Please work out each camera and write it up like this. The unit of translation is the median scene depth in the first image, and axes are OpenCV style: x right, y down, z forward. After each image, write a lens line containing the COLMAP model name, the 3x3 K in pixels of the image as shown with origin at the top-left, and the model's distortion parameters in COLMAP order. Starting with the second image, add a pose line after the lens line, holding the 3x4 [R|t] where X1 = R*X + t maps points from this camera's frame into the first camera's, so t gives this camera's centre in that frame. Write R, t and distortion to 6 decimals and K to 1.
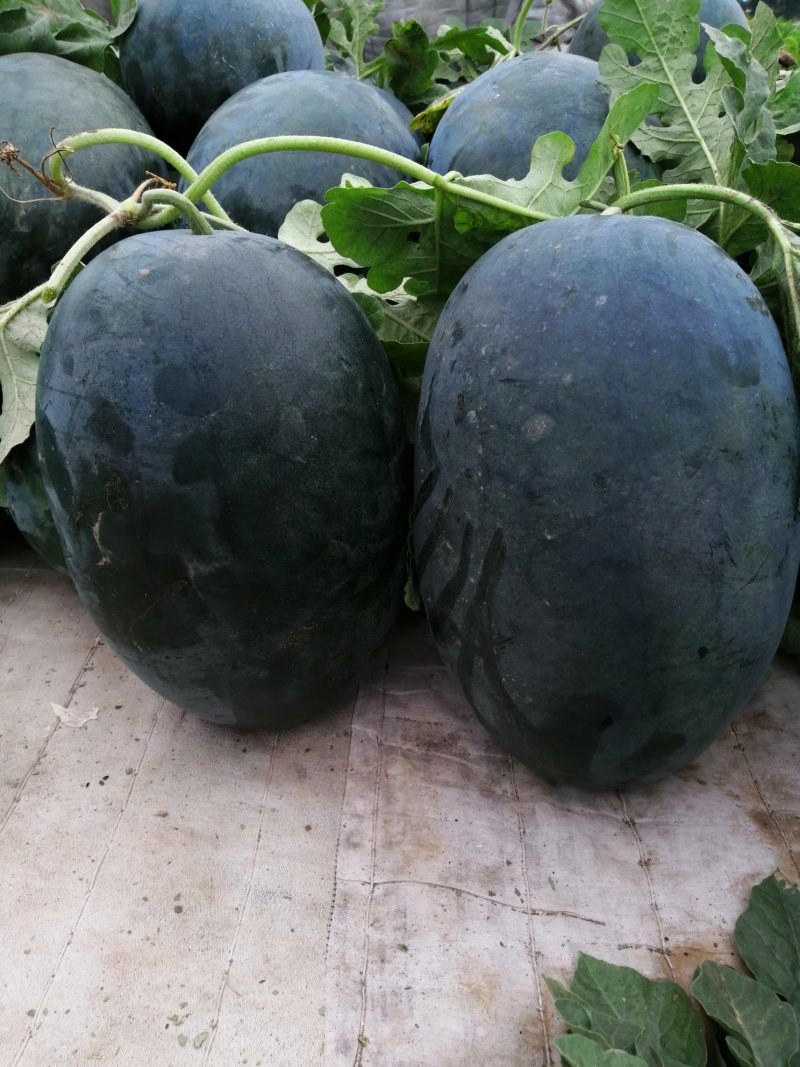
lens RADIAL K [[853.1, 0, 400.9], [0, 853.1, 507.8], [0, 0, 1]] dist [0.164171, -0.239485]
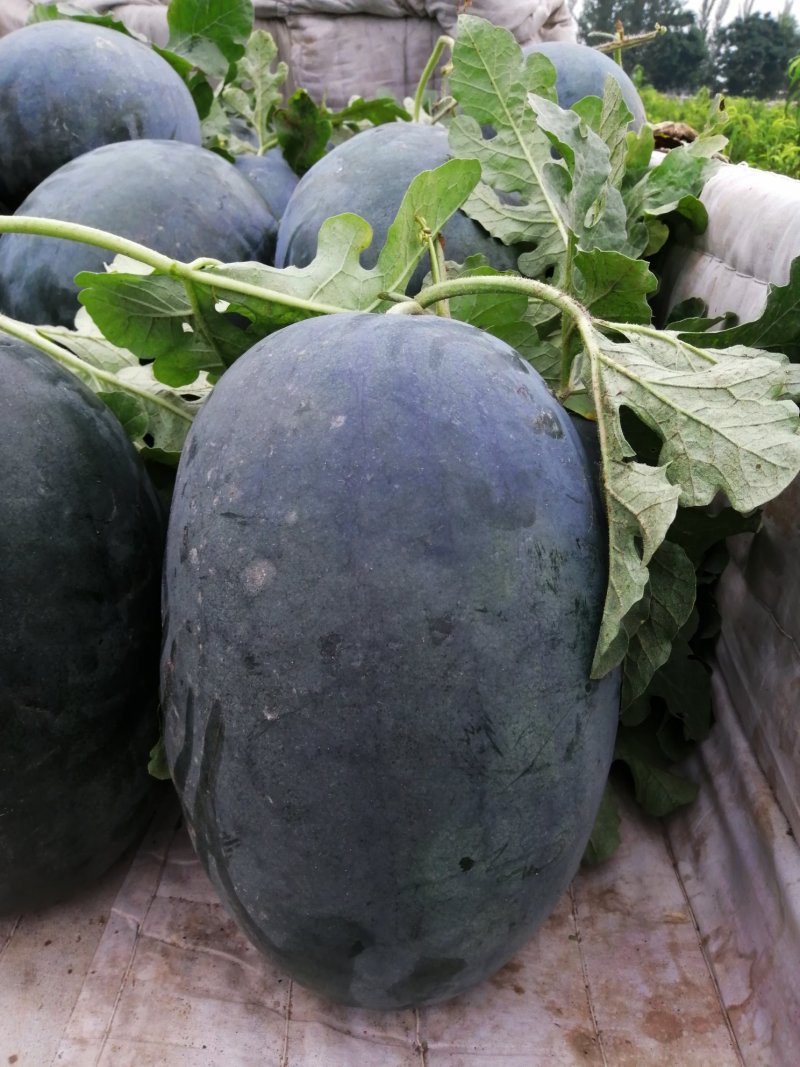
lens RADIAL K [[885.0, 0, 343.9], [0, 885.0, 530.9], [0, 0, 1]] dist [0.168307, -0.276907]
pose [[0.999951, 0.009834, 0.000852, 0.195869], [-0.009771, 0.998376, -0.056131, -0.073969], [-0.001403, 0.056120, 0.998423, 0.141729]]
